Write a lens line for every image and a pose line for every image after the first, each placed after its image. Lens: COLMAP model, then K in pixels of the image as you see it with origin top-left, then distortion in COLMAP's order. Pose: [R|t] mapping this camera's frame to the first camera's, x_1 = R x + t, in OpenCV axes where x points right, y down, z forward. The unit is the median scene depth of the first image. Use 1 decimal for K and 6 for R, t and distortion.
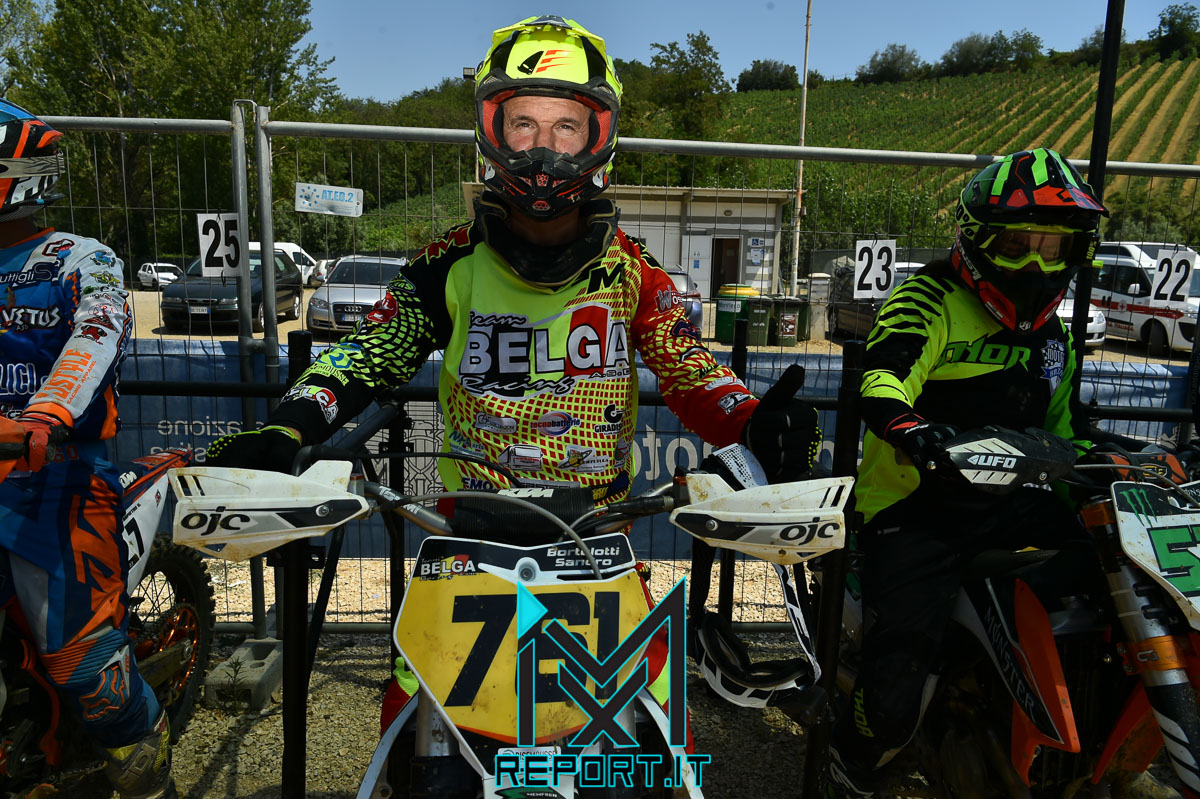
lens RADIAL K [[818.0, 0, 592.1], [0, 818.0, 404.7], [0, 0, 1]] dist [-0.016879, -0.004108]
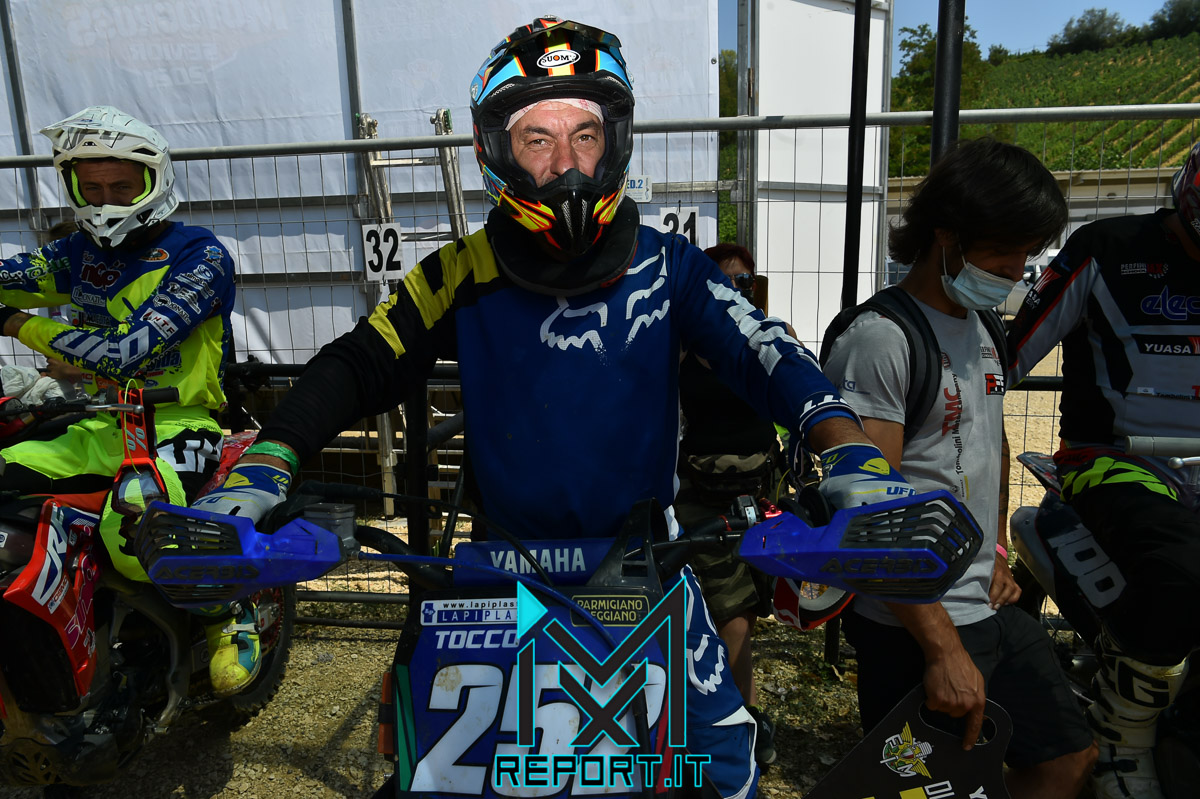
lens RADIAL K [[818.0, 0, 580.9], [0, 818.0, 402.8], [0, 0, 1]] dist [-0.016879, -0.004108]
pose [[0.983517, -0.017599, -0.179959, -0.131674], [0.016537, 0.999836, -0.007400, -0.001767], [0.180060, 0.004302, 0.983646, -0.005238]]
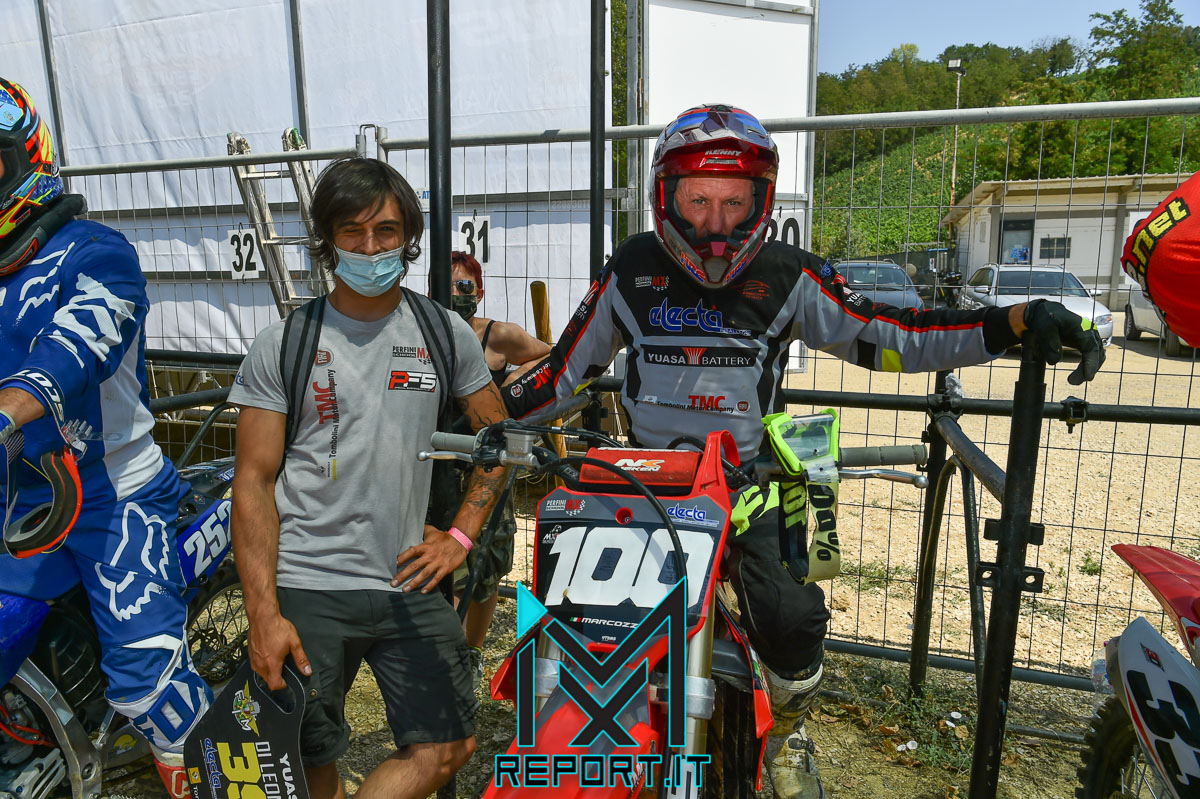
lens RADIAL K [[818.0, 0, 564.1], [0, 818.0, 399.9], [0, 0, 1]] dist [-0.016879, -0.004108]
pose [[0.926202, 0.030385, -0.375802, -0.109378], [-0.036883, 0.999268, -0.010107, -0.001623], [0.375220, 0.023222, 0.926645, -0.002388]]
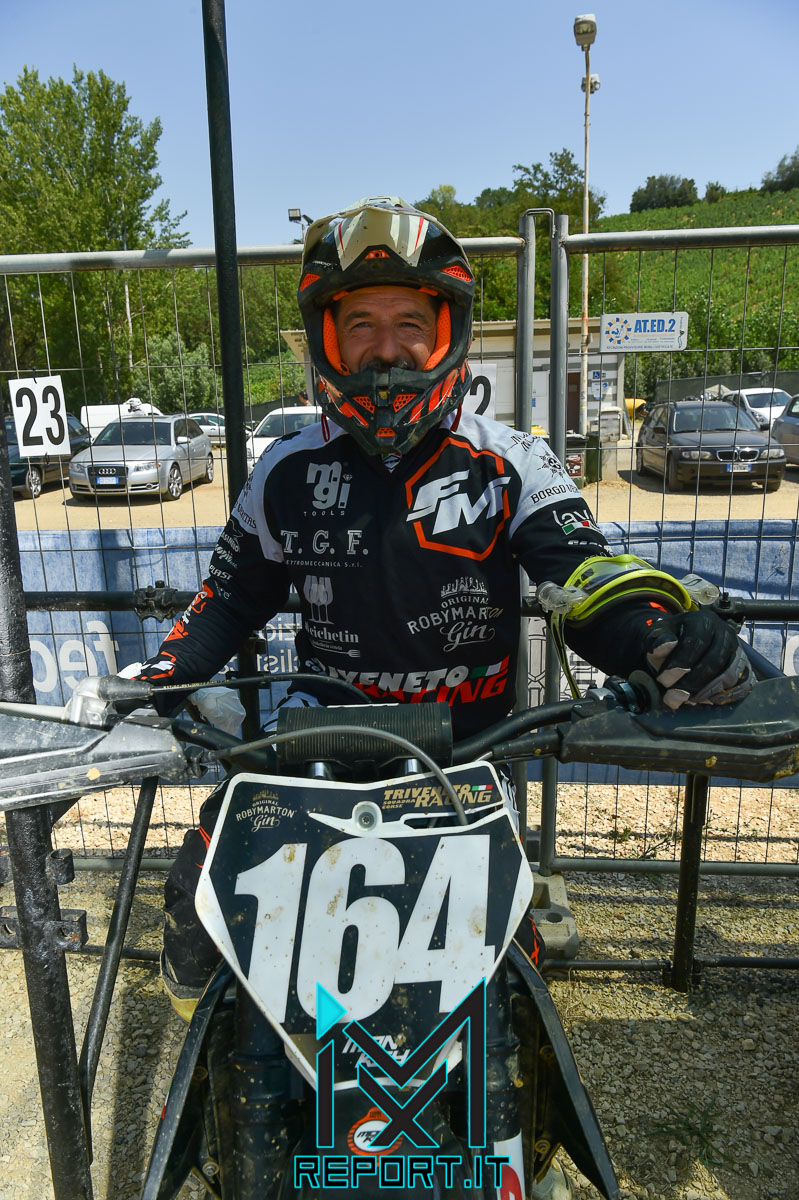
lens RADIAL K [[818.0, 0, 391.3], [0, 818.0, 615.8], [0, 0, 1]] dist [-0.016879, -0.004108]
pose [[0.991798, -0.024490, -0.125444, 0.038815], [0.034018, 0.996649, 0.074383, -0.001292], [0.123202, -0.078040, 0.989308, 0.013638]]
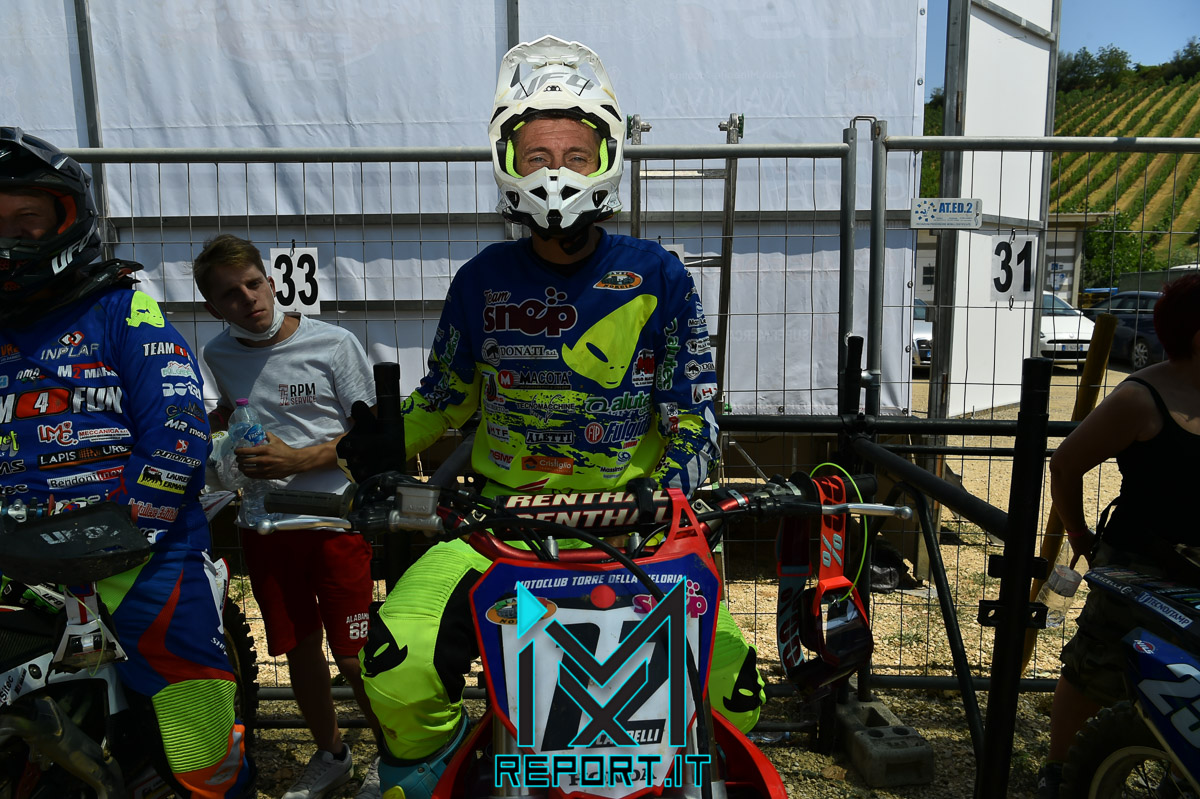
lens RADIAL K [[818.0, 0, 591.4], [0, 818.0, 410.1], [0, 0, 1]] dist [-0.016879, -0.004108]
pose [[0.998226, -0.025092, -0.053985, -0.154625], [0.023285, 0.999156, -0.033845, -0.003225], [0.054788, 0.032528, 0.997968, -0.000966]]
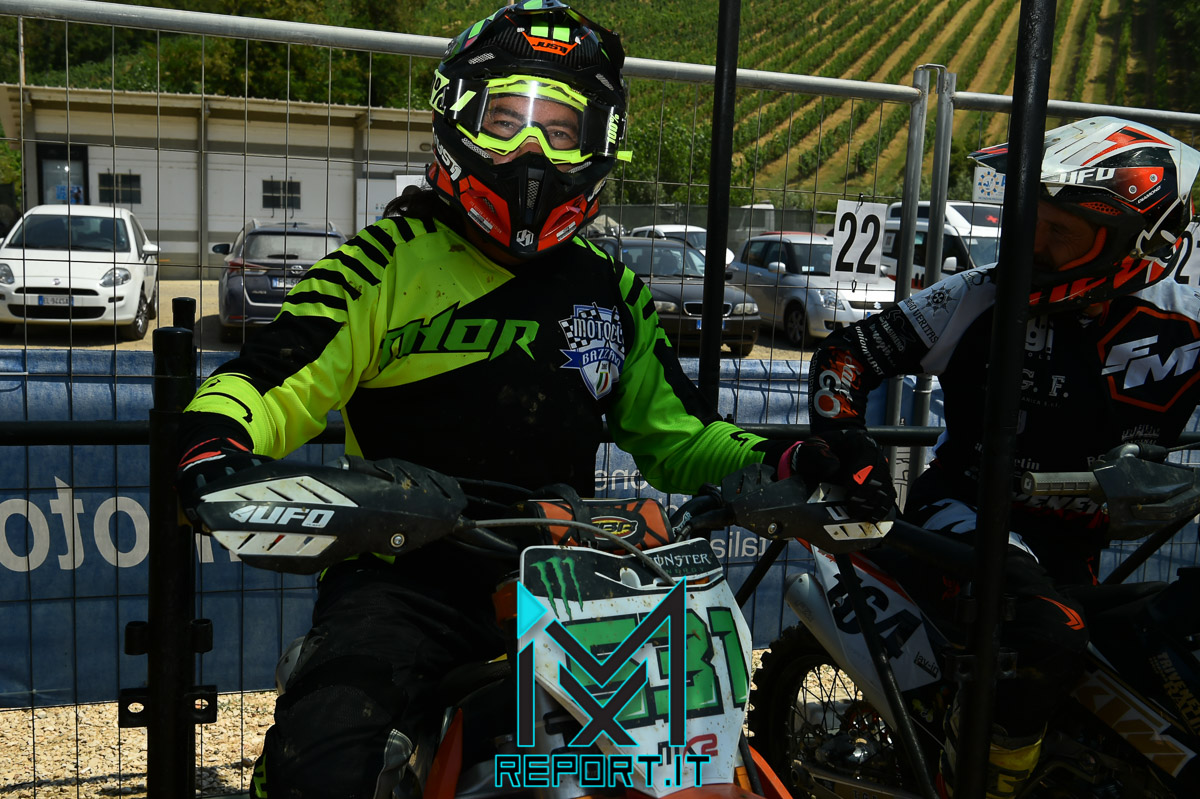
lens RADIAL K [[1231.7, 0, 604.9], [0, 1231.7, 395.6], [0, 0, 1]] dist [-0.028817, 0.000000]
pose [[0.959283, -0.020561, 0.281697, 0.010107], [0.029607, 0.999172, -0.027894, 0.000126], [-0.280891, 0.035098, 0.959098, 0.001798]]
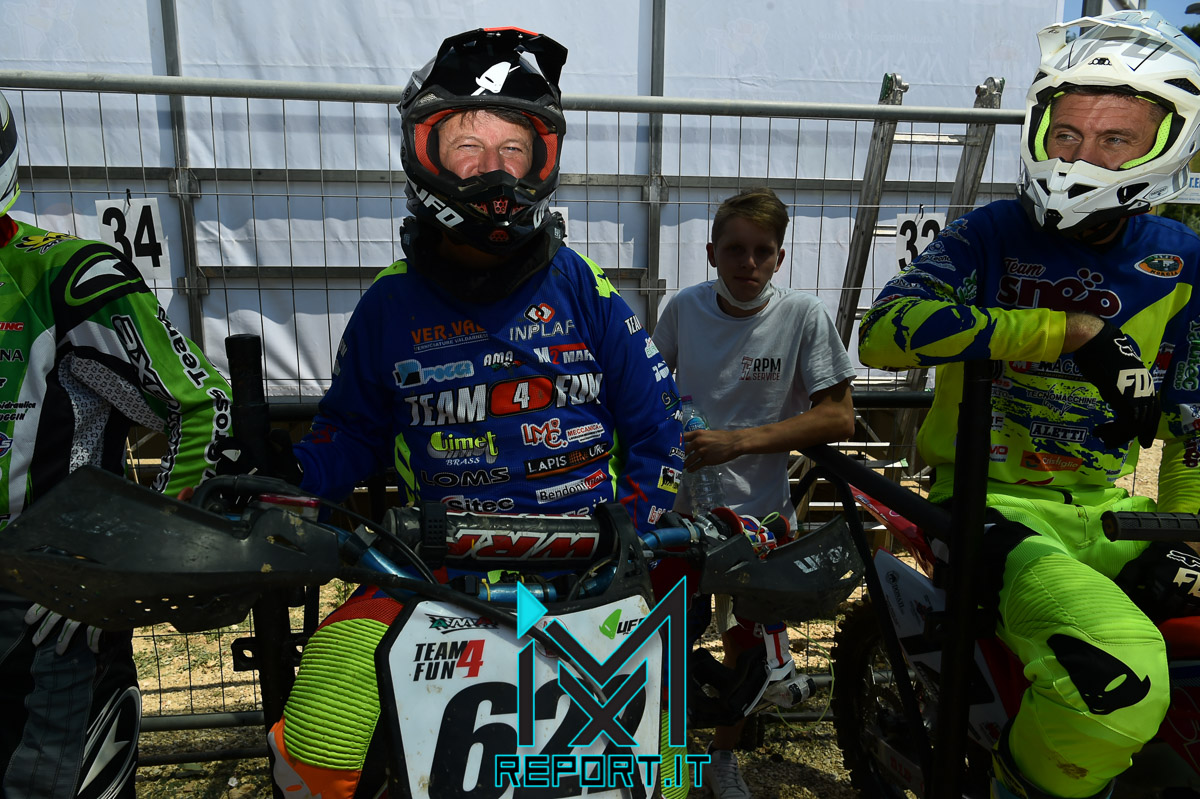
lens RADIAL K [[818.0, 0, 604.3], [0, 818.0, 409.4], [0, 0, 1]] dist [-0.016879, -0.004108]
pose [[0.998315, -0.023965, 0.052844, -0.170877], [0.023899, 0.999713, 0.001888, -0.004287], [-0.052874, -0.000622, 0.998601, 0.003178]]
